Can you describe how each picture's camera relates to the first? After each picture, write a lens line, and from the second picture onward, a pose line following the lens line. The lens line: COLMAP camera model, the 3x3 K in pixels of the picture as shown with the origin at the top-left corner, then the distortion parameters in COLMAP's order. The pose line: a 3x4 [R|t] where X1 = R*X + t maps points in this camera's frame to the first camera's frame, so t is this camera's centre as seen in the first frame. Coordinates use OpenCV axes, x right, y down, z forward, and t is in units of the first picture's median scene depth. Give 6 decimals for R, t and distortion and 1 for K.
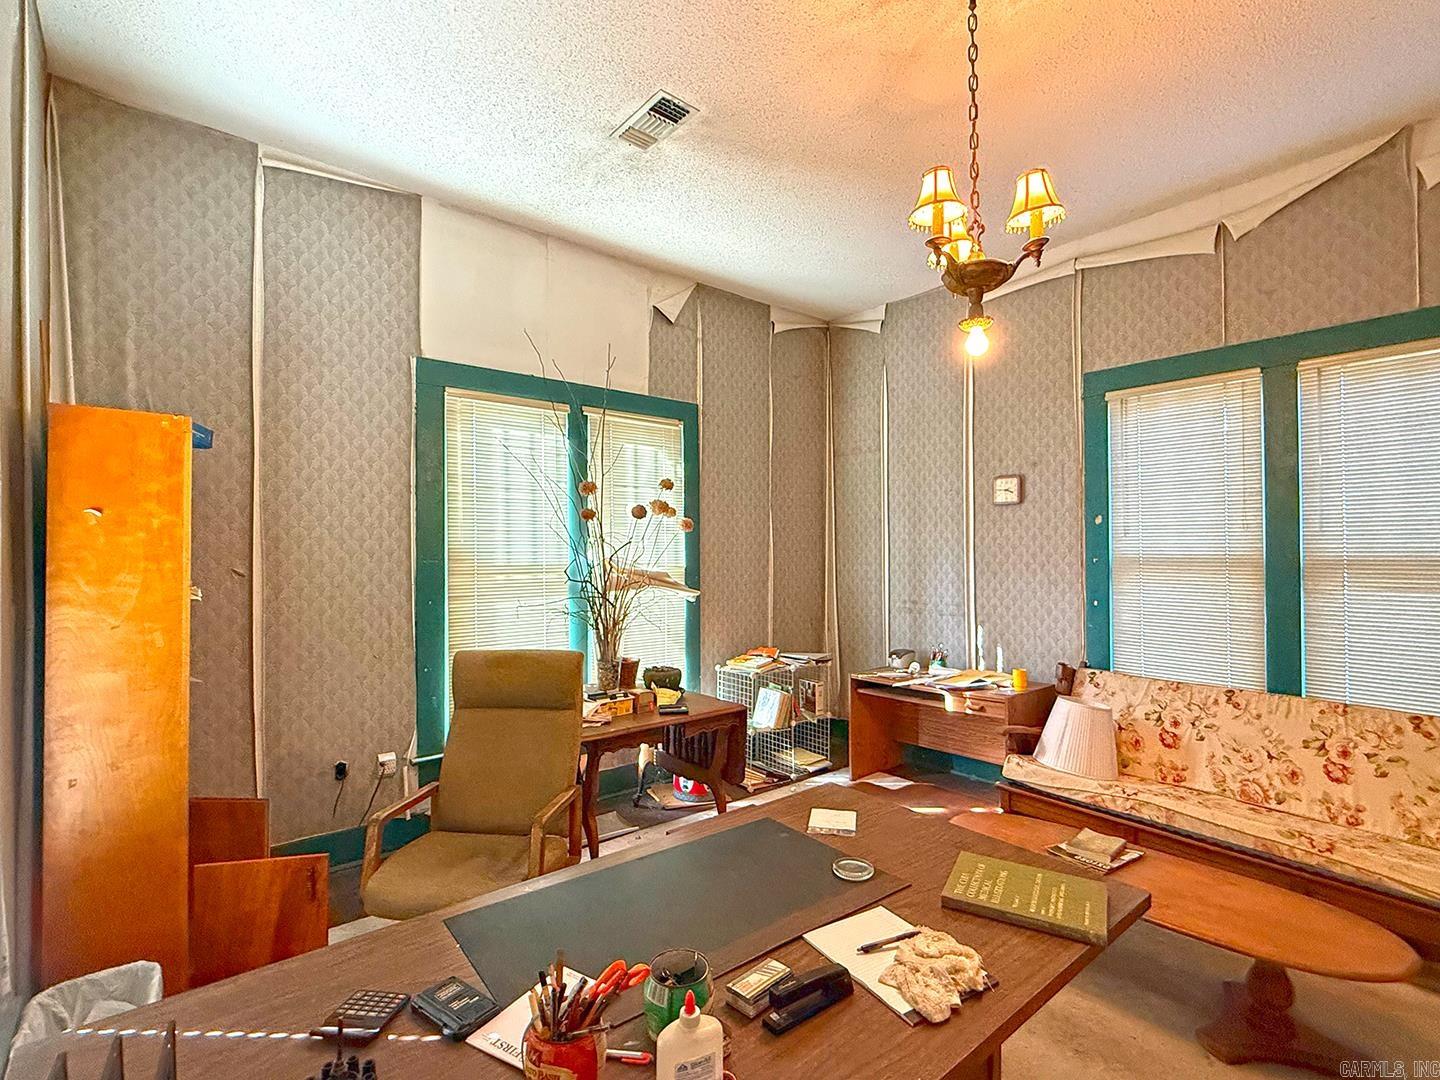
lens RADIAL K [[685.3, 0, 719.8], [0, 685.3, 545.0], [0, 0, 1]] dist [0.000415, -0.001292]
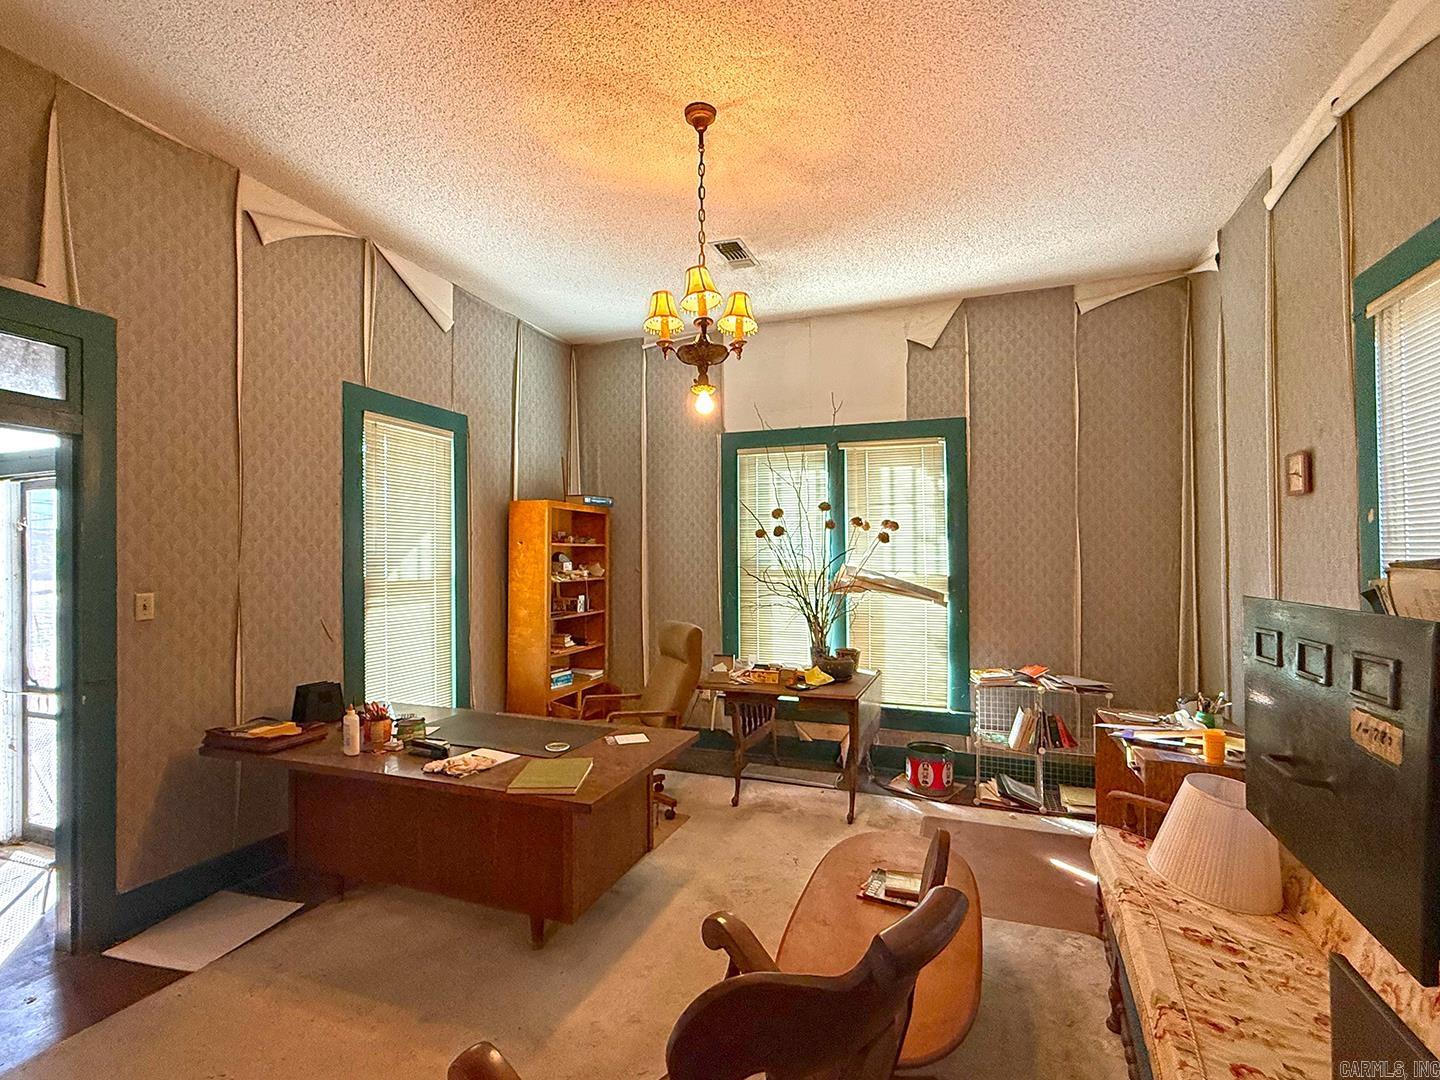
lens RADIAL K [[685.3, 0, 715.9], [0, 685.3, 544.8], [0, 0, 1]] dist [0.000415, -0.001292]
pose [[0.501411, -0.011326, -0.865135, 0.716886], [0.006010, 0.999936, -0.009607, -0.007736], [0.865188, -0.000383, 0.501447, 0.175938]]
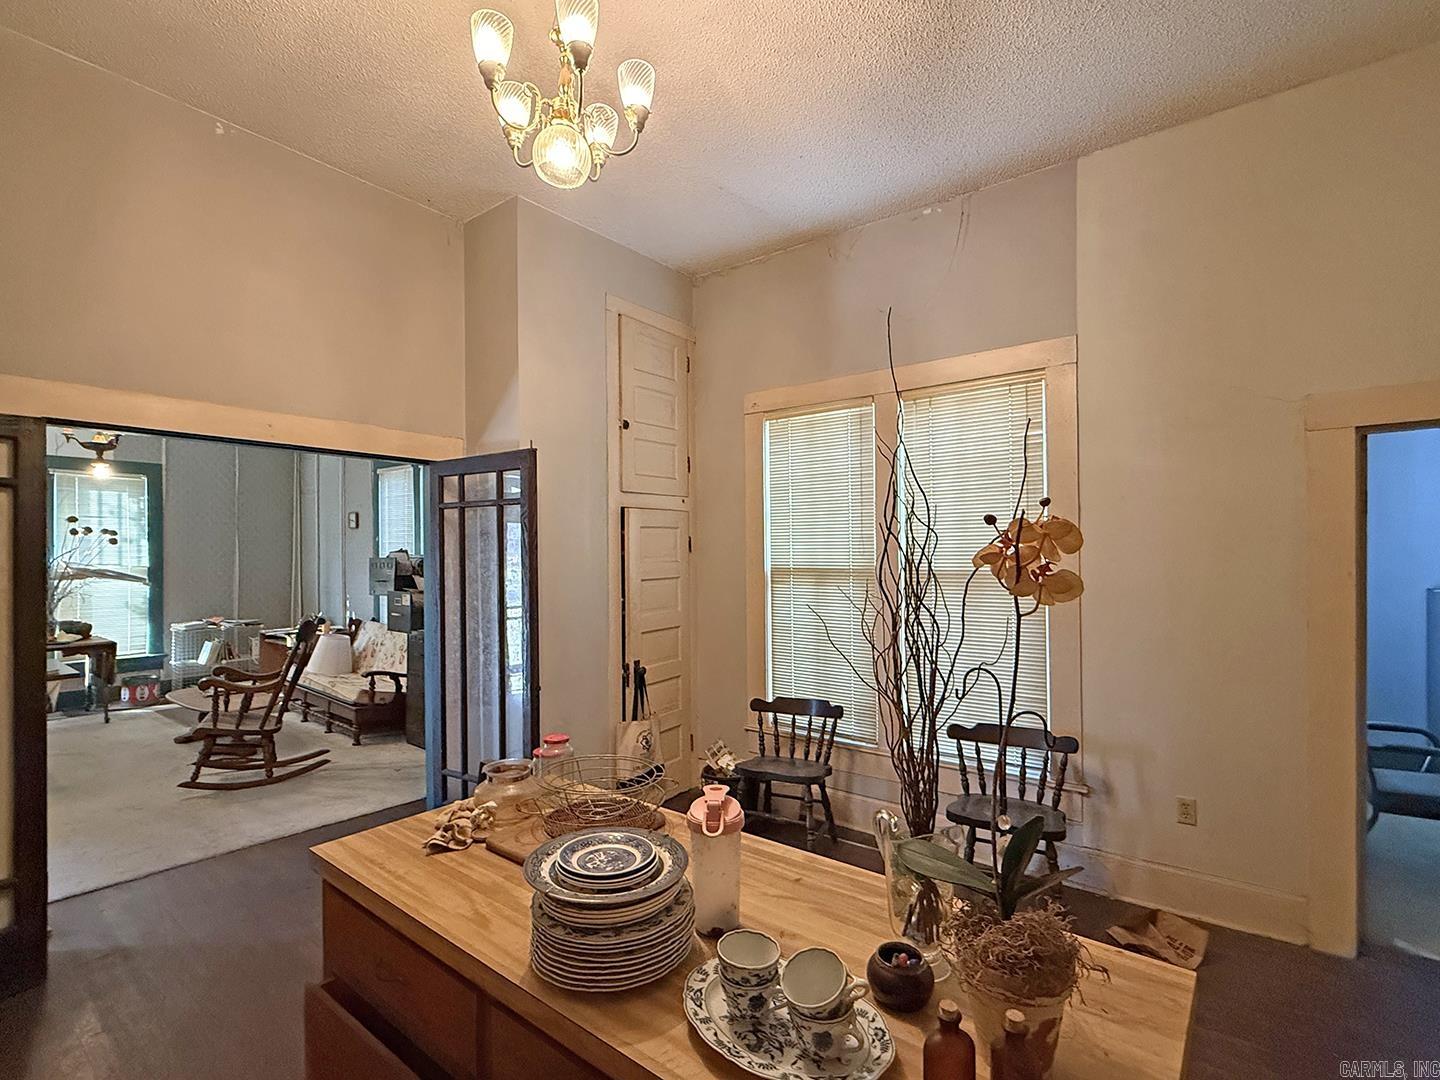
lens RADIAL K [[685.3, 0, 724.3], [0, 685.3, 544.2], [0, 0, 1]] dist [0.000415, -0.001292]
pose [[0.976467, 0.000083, 0.215668, 0.967734], [0.000474, 0.999997, -0.002530, -0.015831], [-0.215668, 0.002573, 0.976463, -0.893800]]
